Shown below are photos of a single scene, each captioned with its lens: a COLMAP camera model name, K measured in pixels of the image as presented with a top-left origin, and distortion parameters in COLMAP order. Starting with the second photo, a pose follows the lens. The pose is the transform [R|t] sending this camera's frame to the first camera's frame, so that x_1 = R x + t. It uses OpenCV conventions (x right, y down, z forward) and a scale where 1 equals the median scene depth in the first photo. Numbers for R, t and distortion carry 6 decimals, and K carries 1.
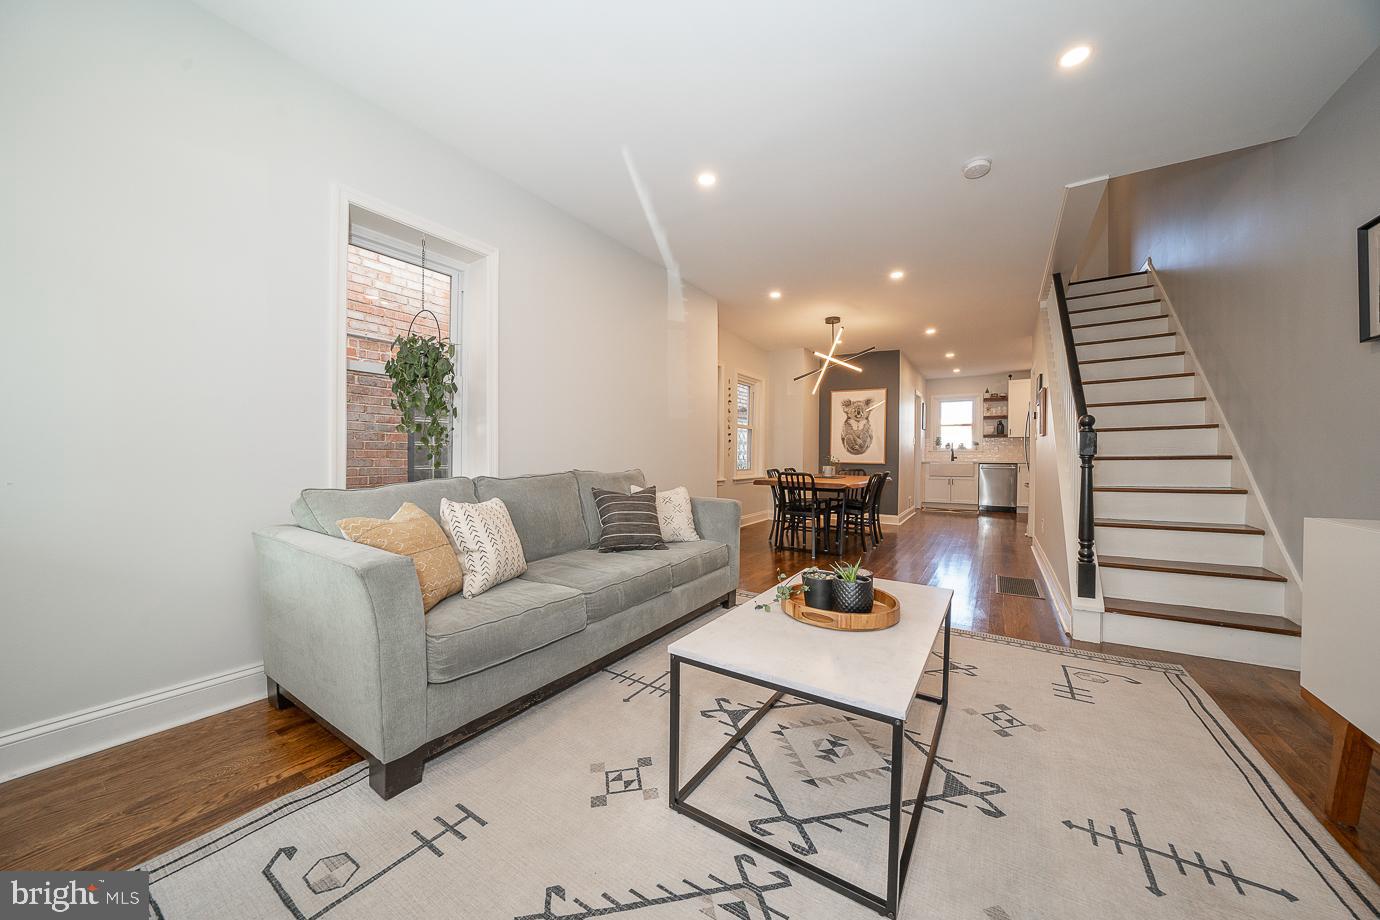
lens RADIAL K [[477.3, 0, 690.1], [0, 477.3, 460.7], [0, 0, 1]] dist [-0.027108, 0.003027]
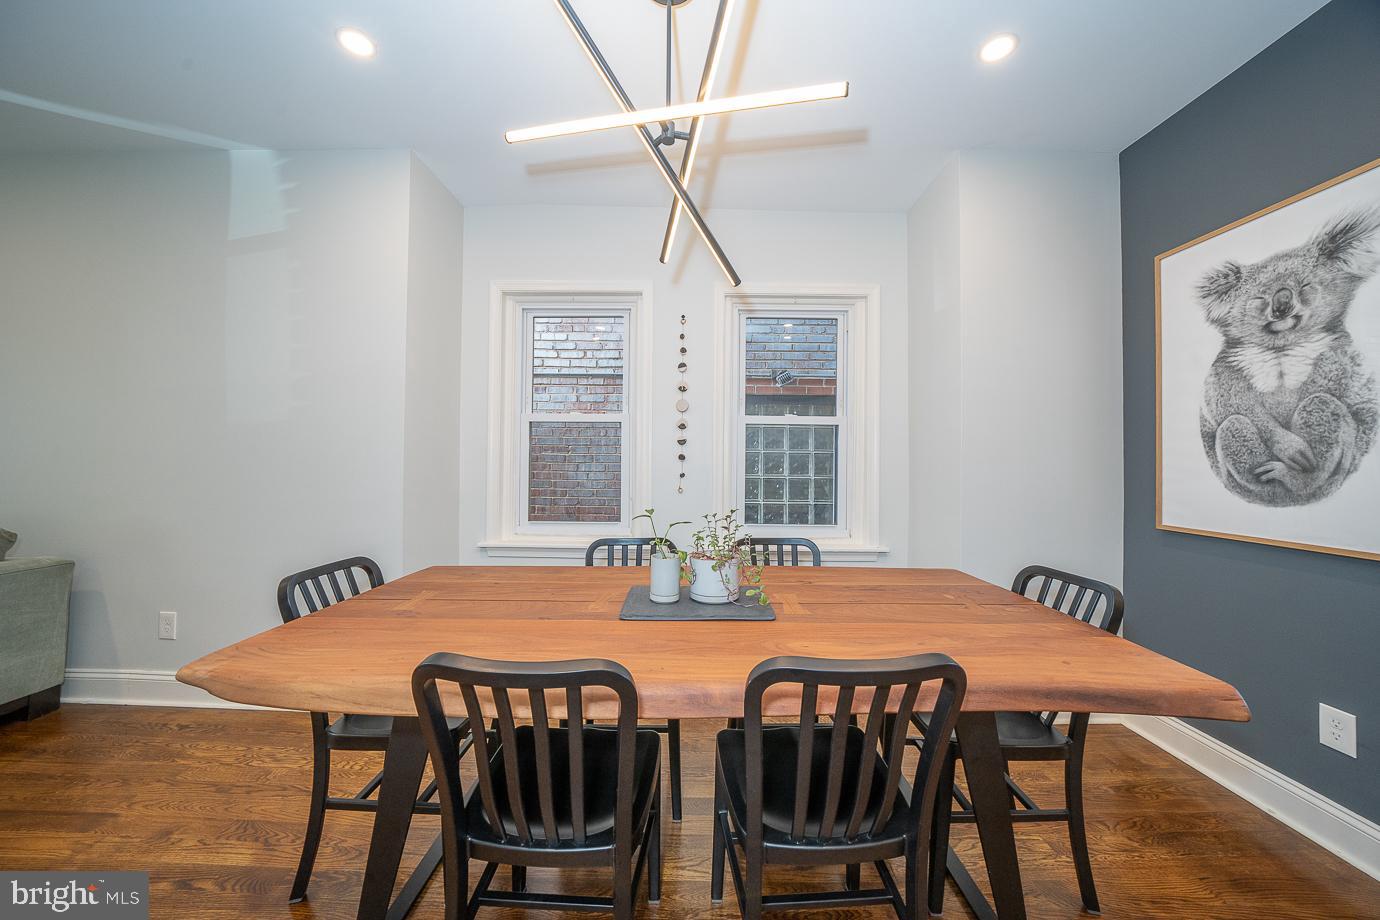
lens RADIAL K [[477.3, 0, 690.3], [0, 477.3, 461.4], [0, 0, 1]] dist [-0.027108, 0.003027]
pose [[0.541127, -0.011944, -0.840856, 0.385206], [-0.012876, 0.999664, -0.022486, -0.024712], [0.840842, 0.022995, 0.540792, 0.670599]]
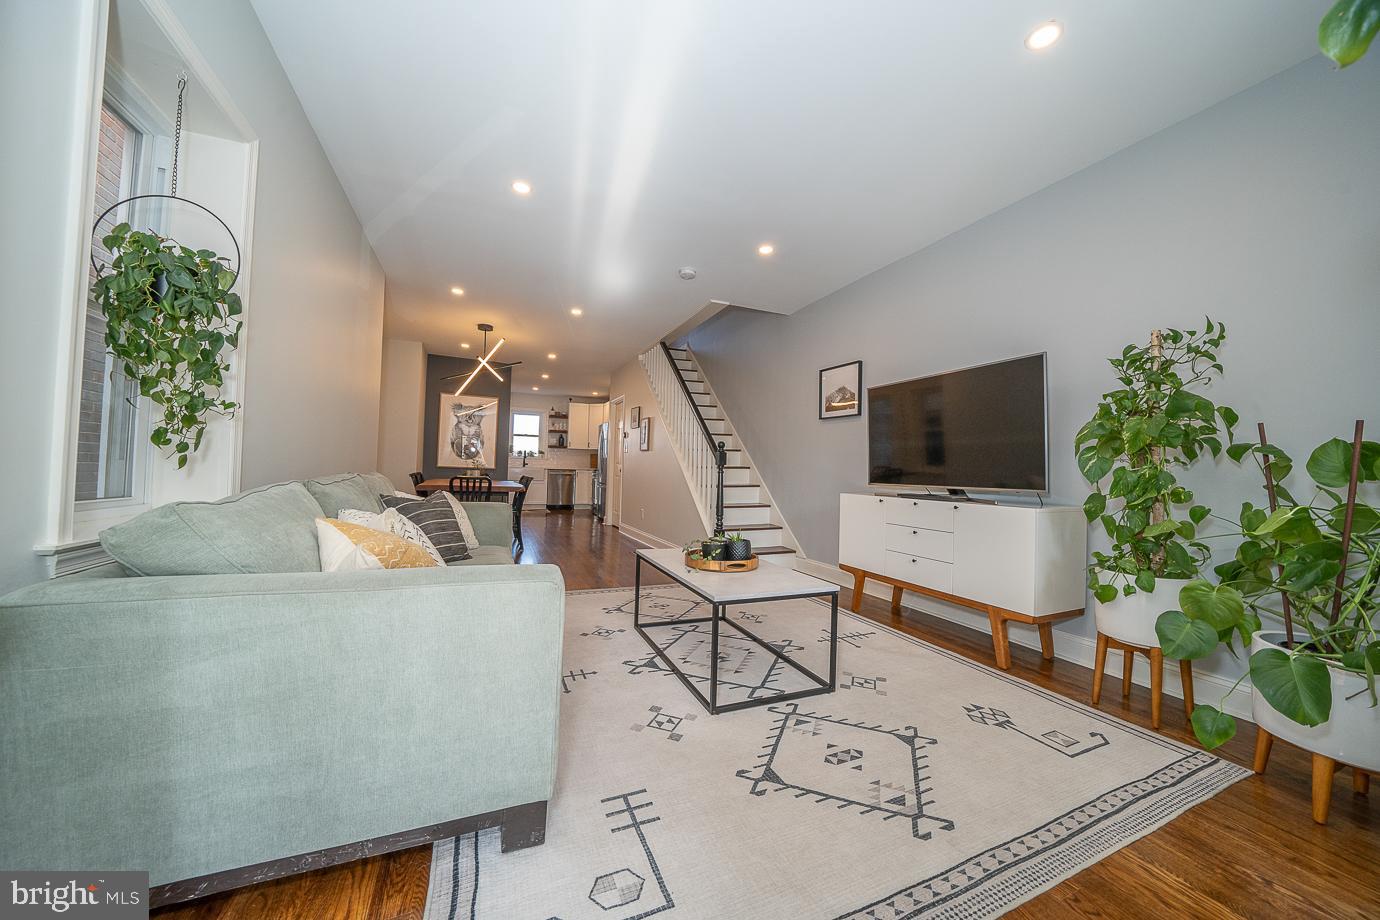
lens RADIAL K [[477.3, 0, 692.8], [0, 477.3, 462.1], [0, 0, 1]] dist [-0.027108, 0.003027]
pose [[0.549561, 0.024246, 0.835102, -0.226360], [-0.017311, 0.999695, -0.017633, 0.002691], [-0.835274, -0.004766, 0.549813, 0.050155]]
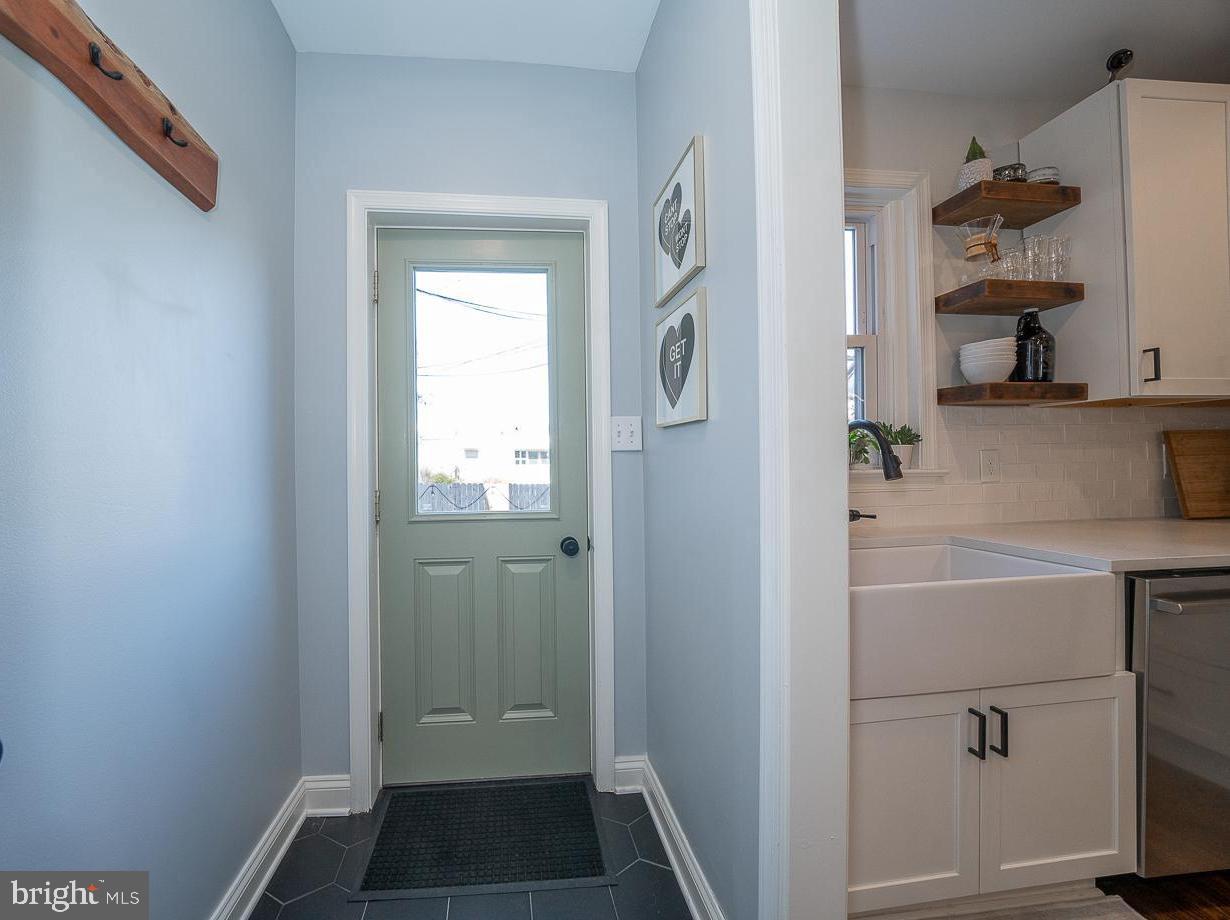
lens RADIAL K [[478.3, 0, 546.0], [0, 478.3, 461.3], [0, 0, 1]] dist [-0.023042, 0.001575]
pose [[0.787247, -0.013301, 0.616495, 0.481843], [0.023521, 0.999687, -0.008468, -0.035707], [-0.616190, 0.021167, 0.787313, 1.213919]]
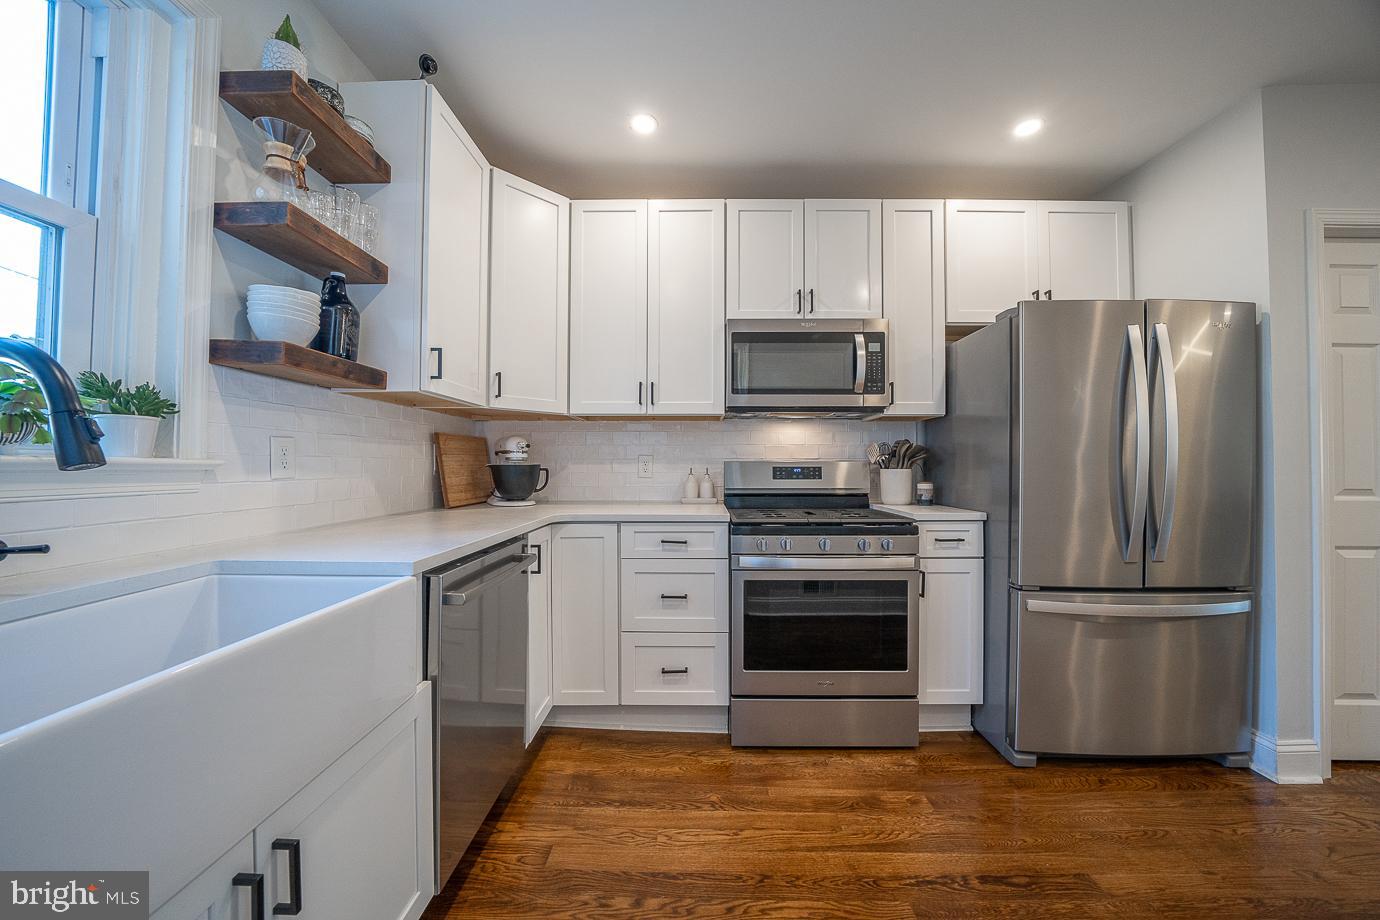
lens RADIAL K [[477.3, 0, 691.4], [0, 477.3, 459.1], [0, 0, 1]] dist [-0.027108, 0.003027]
pose [[-0.528733, 0.005104, 0.848773, 0.570318], [0.002359, 0.999987, -0.004544, -0.027918], [-0.848785, -0.000400, -0.528738, 1.224324]]
